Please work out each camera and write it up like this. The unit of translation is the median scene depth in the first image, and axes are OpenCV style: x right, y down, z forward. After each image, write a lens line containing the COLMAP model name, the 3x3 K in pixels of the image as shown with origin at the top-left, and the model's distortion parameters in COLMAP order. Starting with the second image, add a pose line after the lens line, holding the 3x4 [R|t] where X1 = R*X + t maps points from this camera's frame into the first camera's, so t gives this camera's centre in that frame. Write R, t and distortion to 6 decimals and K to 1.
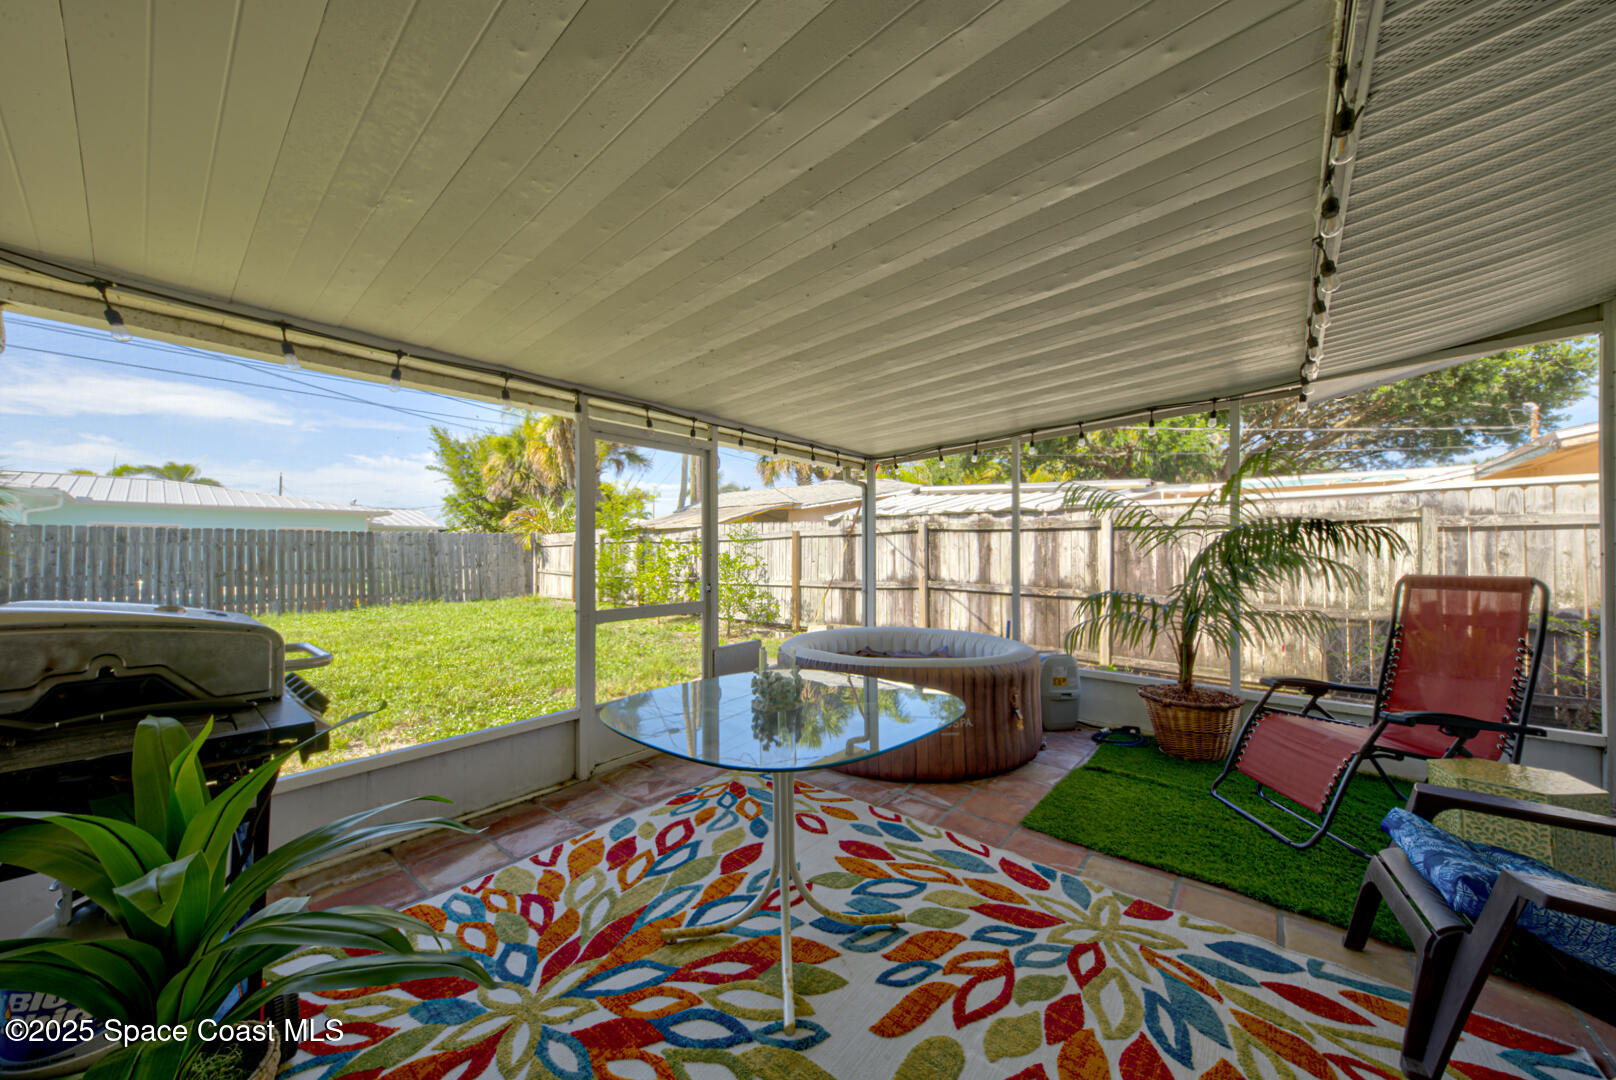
lens RADIAL K [[555.4, 0, 811.6], [0, 555.4, 546.2], [0, 0, 1]] dist [0.019437, -0.000100]
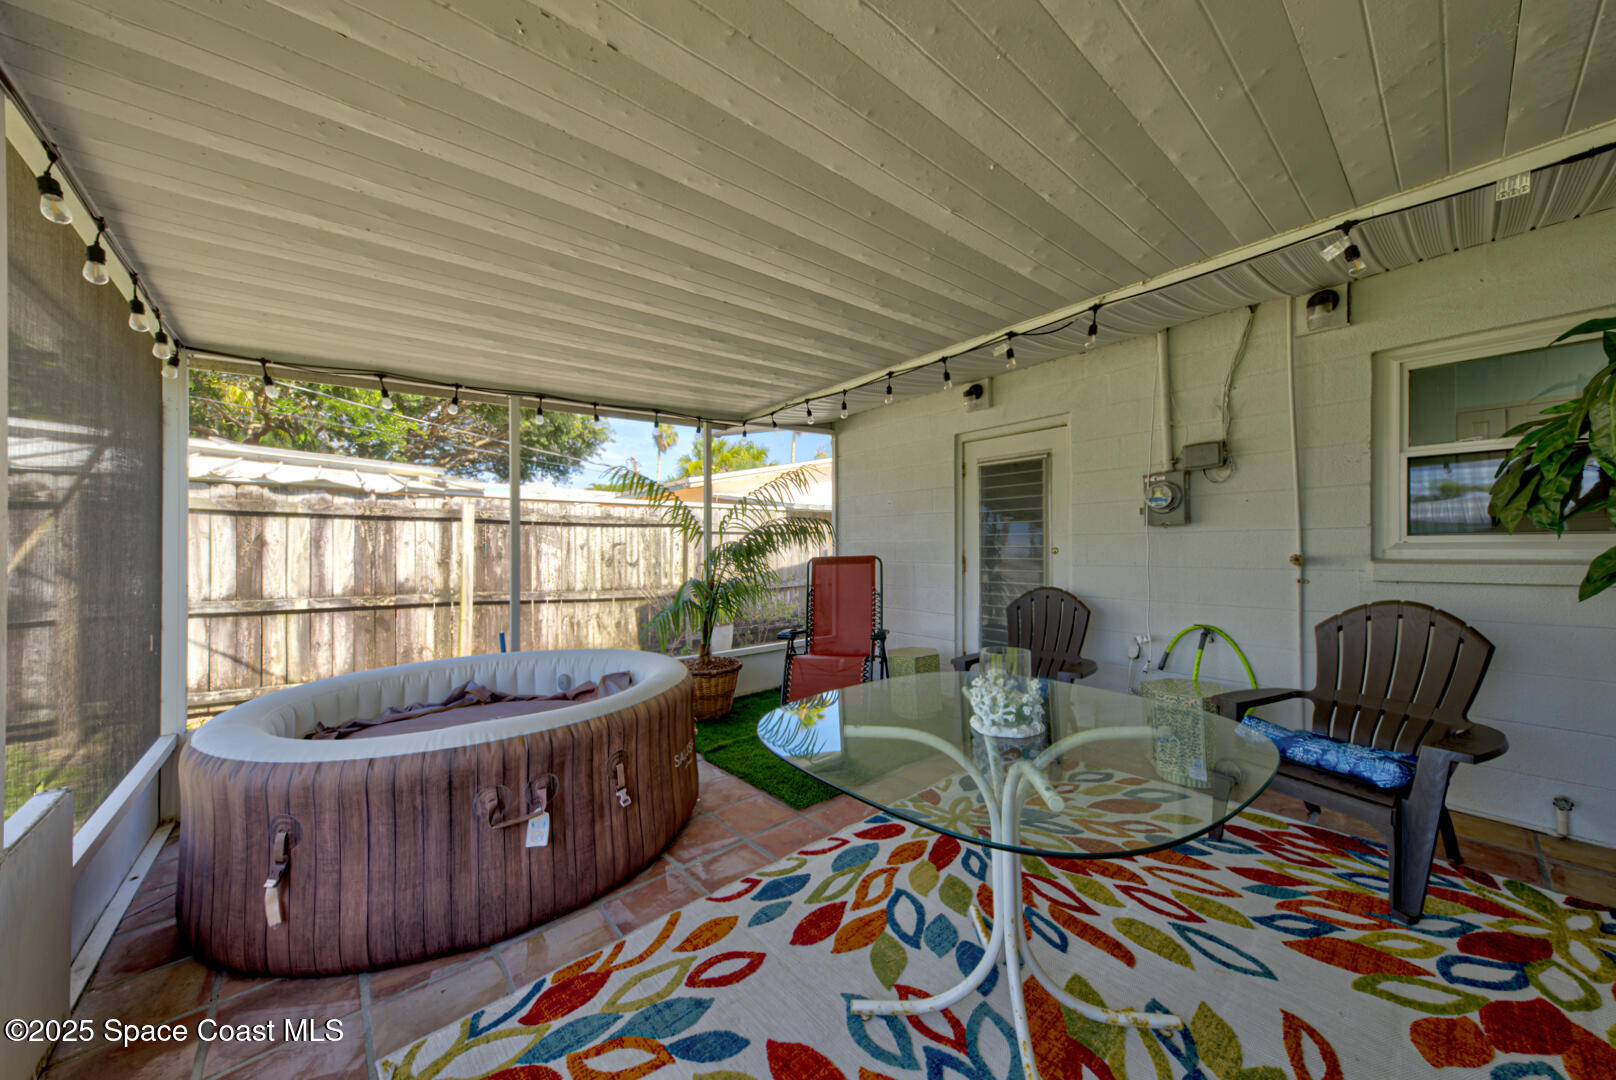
lens RADIAL K [[555.4, 0, 811.6], [0, 555.4, 546.2], [0, 0, 1]] dist [0.019437, -0.000100]
pose [[0.153481, 0.009421, 0.988107, -0.273717], [-0.002714, 0.999955, -0.009113, 0.016239], [-0.988148, -0.001283, 0.153500, 0.369252]]
